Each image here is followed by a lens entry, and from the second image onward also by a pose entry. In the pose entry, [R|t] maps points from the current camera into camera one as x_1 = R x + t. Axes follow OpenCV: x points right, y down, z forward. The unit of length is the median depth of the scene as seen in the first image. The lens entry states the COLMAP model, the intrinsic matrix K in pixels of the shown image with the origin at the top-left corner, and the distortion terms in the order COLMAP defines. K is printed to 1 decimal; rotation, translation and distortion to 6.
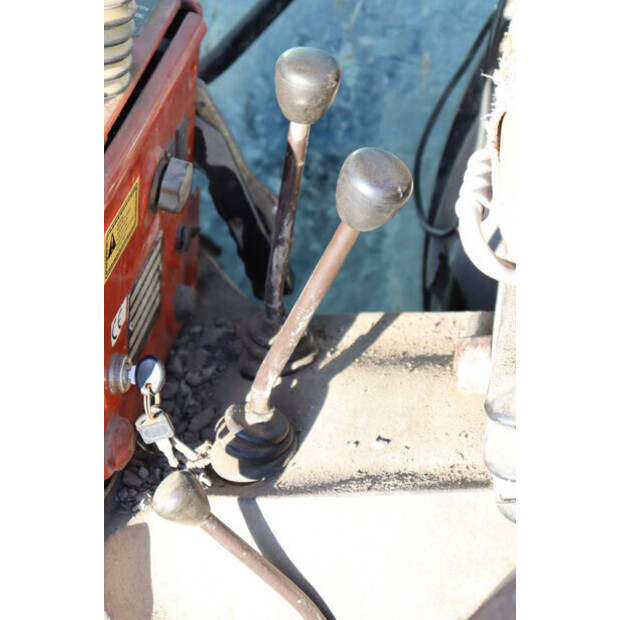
lens RADIAL K [[1437.1, 0, 307.4], [0, 1437.1, 306.8], [0, 0, 1]] dist [0.405312, 0.000000]
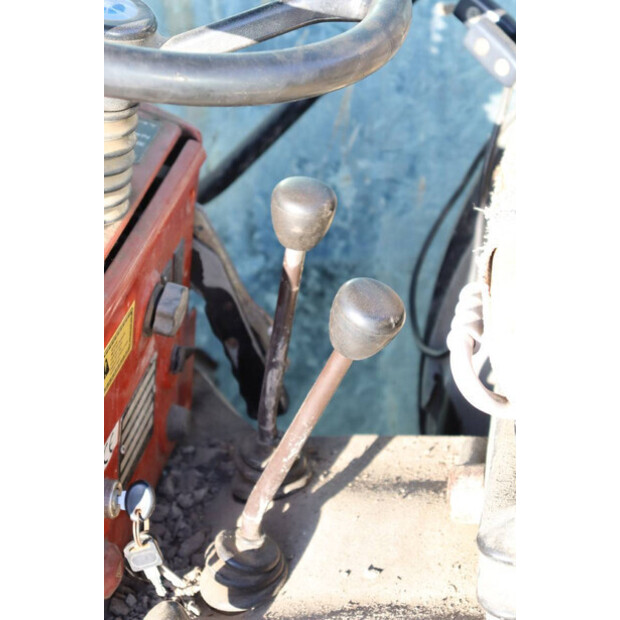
lens RADIAL K [[1437.1, 0, 307.6], [0, 1437.1, 311.8], [0, 0, 1]] dist [0.405312, 0.000000]
pose [[0.999906, 0.013715, -0.000661, 0.004569], [-0.013728, 0.997739, -0.065796, -0.016785], [-0.000243, 0.065798, 0.997833, -0.002927]]
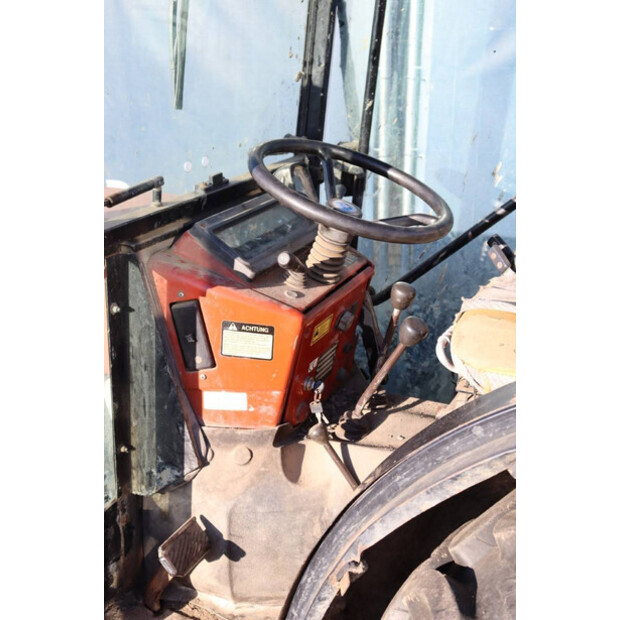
lens RADIAL K [[811.1, 0, 306.7], [0, 811.1, 313.4], [0, 0, 1]] dist [-0.006436, 0.000000]
pose [[0.956842, 0.208599, -0.202336, 0.132681], [-0.244837, 0.953715, -0.174591, 0.172740], [0.156552, 0.216595, 0.963628, -0.433637]]
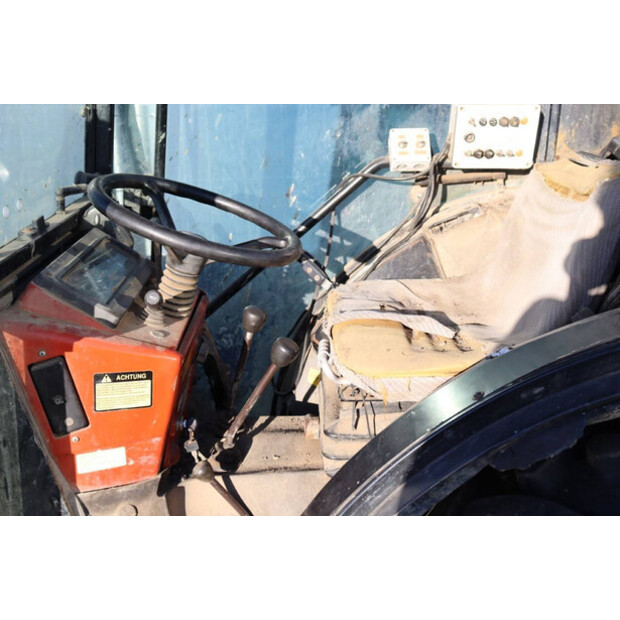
lens RADIAL K [[738.0, 0, 308.5], [0, 738.0, 305.0], [0, 0, 1]] dist [0.003260, 0.000000]
pose [[0.977855, 0.059858, 0.200542, -0.170325], [-0.005843, 0.965661, -0.259739, 0.171349], [-0.209203, 0.252815, 0.944626, -0.314510]]
